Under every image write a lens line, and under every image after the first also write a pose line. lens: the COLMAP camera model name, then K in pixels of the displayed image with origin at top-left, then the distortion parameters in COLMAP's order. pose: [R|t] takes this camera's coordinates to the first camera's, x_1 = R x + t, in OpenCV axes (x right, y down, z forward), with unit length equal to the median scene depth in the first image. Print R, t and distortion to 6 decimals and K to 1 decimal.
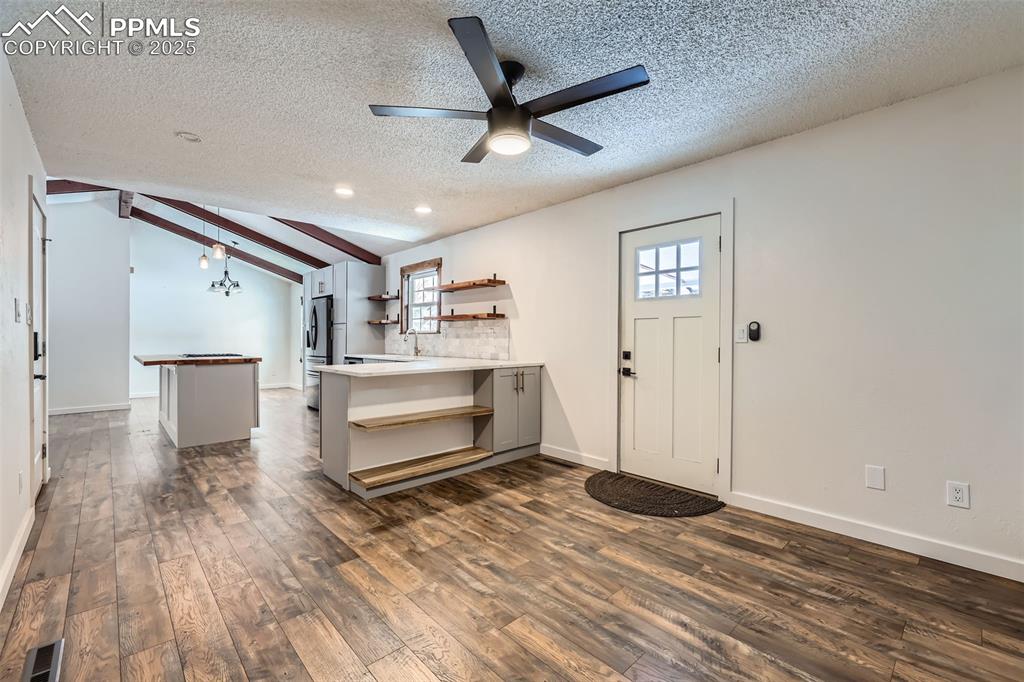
lens RADIAL K [[430.3, 0, 512.0], [0, 430.3, 339.2], [0, 0, 1]] dist [0.000798, 0.000980]
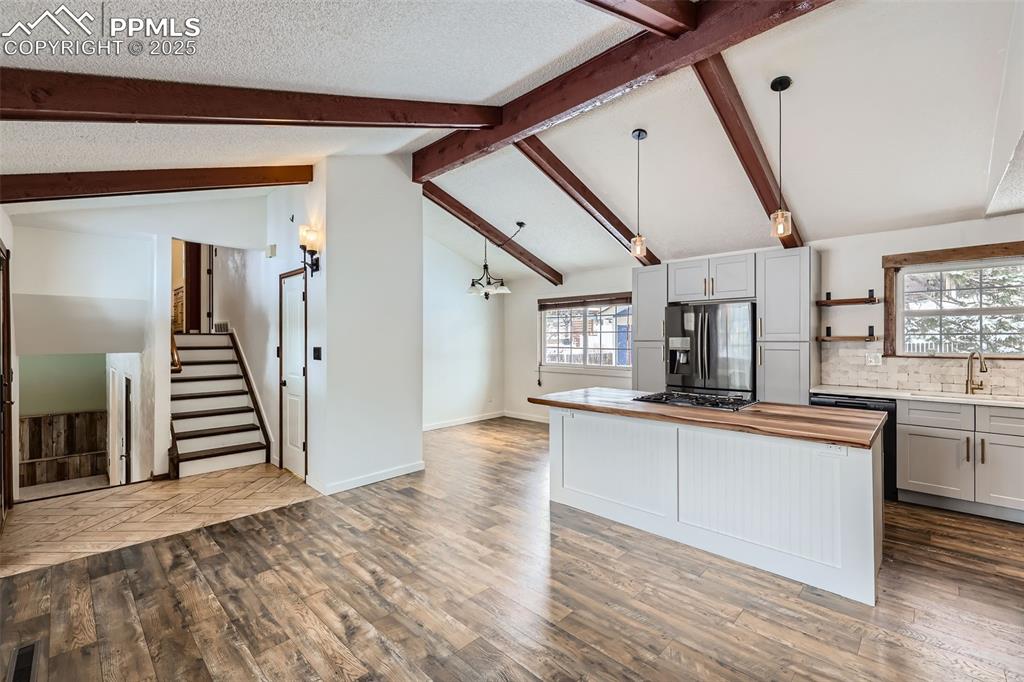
lens RADIAL K [[430.3, 0, 511.3], [0, 430.3, 341.6], [0, 0, 1]] dist [0.000798, 0.000980]
pose [[0.998940, -0.005601, 0.045681, -1.606610], [0.005379, 0.999973, 0.004973, -0.077770], [-0.045708, -0.004722, 0.998944, 0.668512]]
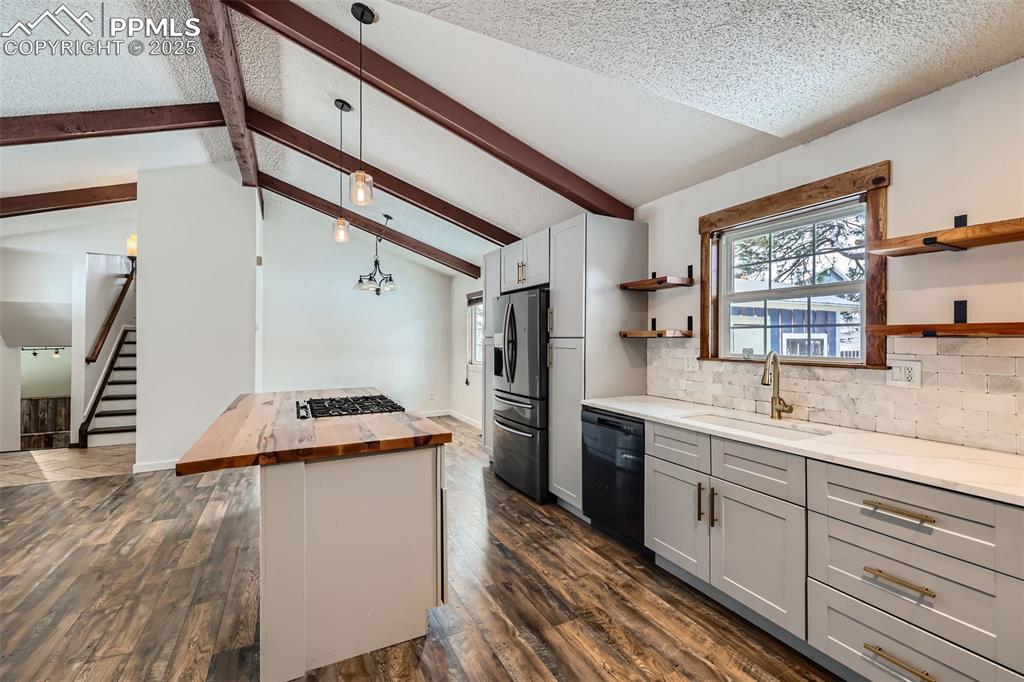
lens RADIAL K [[430.3, 0, 511.2], [0, 430.3, 338.2], [0, 0, 1]] dist [0.000798, 0.000980]
pose [[0.959432, -0.003721, -0.281915, -0.599335], [0.003934, 0.999992, 0.000187, -0.067214], [0.281912, -0.001289, 0.959439, 0.910267]]
